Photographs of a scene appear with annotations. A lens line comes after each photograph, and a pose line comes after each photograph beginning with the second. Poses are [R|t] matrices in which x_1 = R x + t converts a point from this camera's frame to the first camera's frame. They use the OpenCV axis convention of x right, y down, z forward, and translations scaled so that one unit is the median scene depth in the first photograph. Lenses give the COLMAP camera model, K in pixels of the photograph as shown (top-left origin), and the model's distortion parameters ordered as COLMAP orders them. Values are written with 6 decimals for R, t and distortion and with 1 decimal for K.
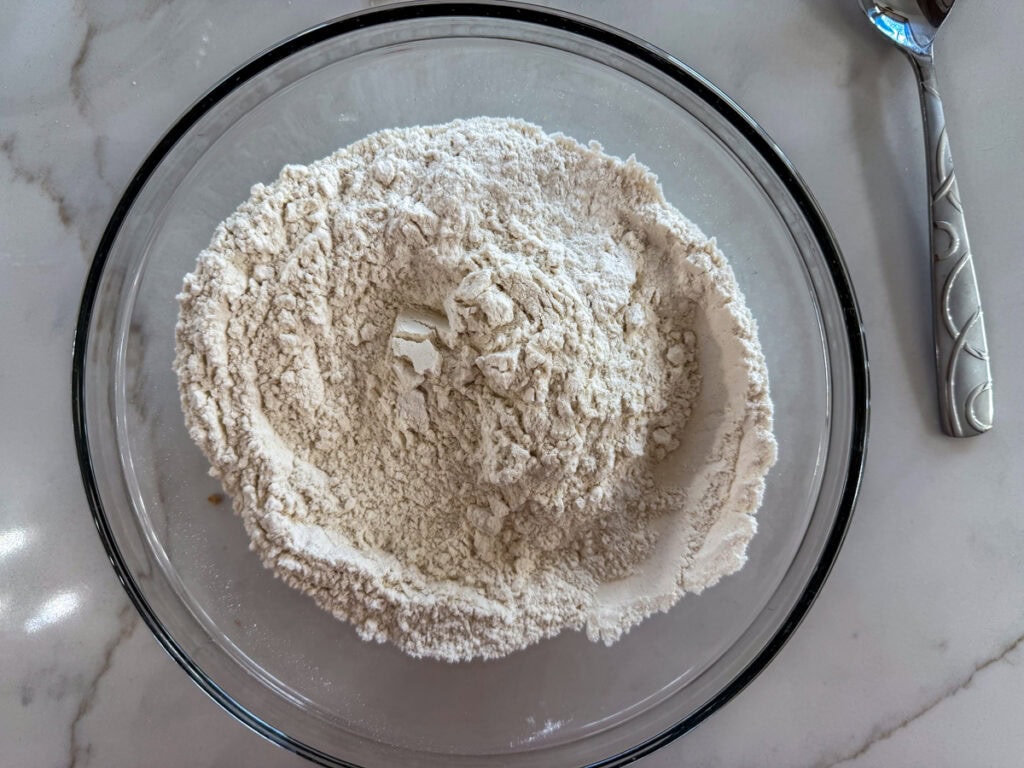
lens RADIAL K [[714.8, 0, 510.5], [0, 714.8, 382.6], [0, 0, 1]] dist [-0.033530, -0.003698]
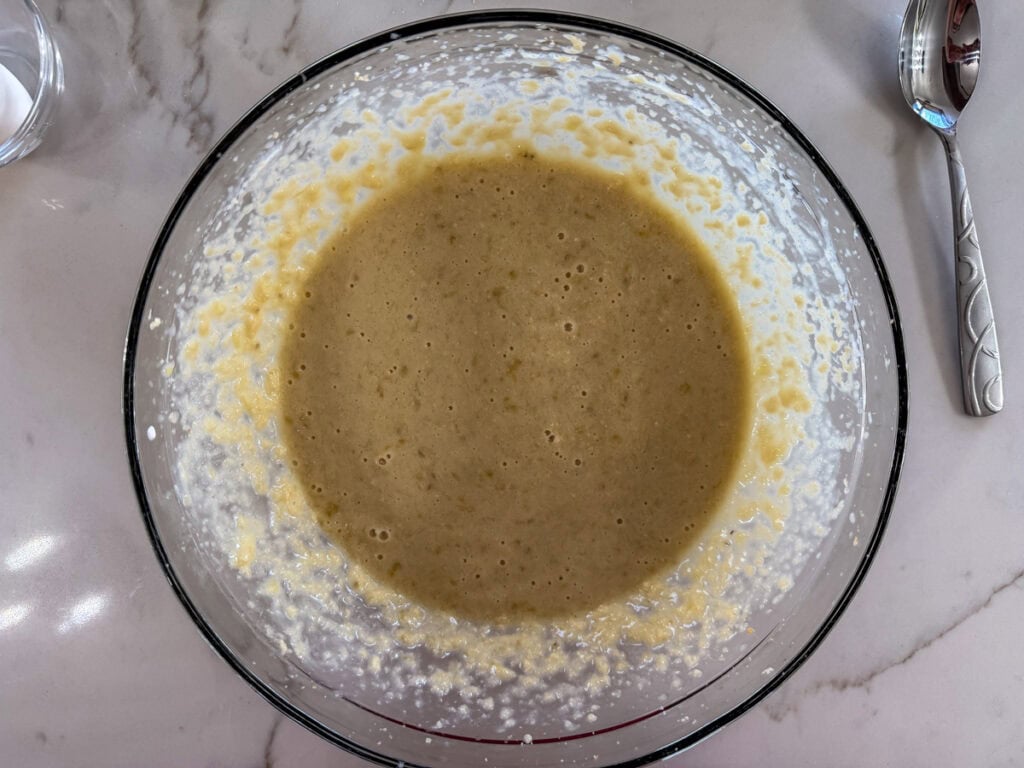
lens RADIAL K [[714.8, 0, 515.0], [0, 714.8, 384.3], [0, 0, 1]] dist [-0.033530, -0.003698]
pose [[0.999708, -0.016845, 0.017299, -0.259828], [0.016819, 0.999857, 0.001629, -0.000450], [-0.017324, -0.001338, 0.999849, -0.314055]]
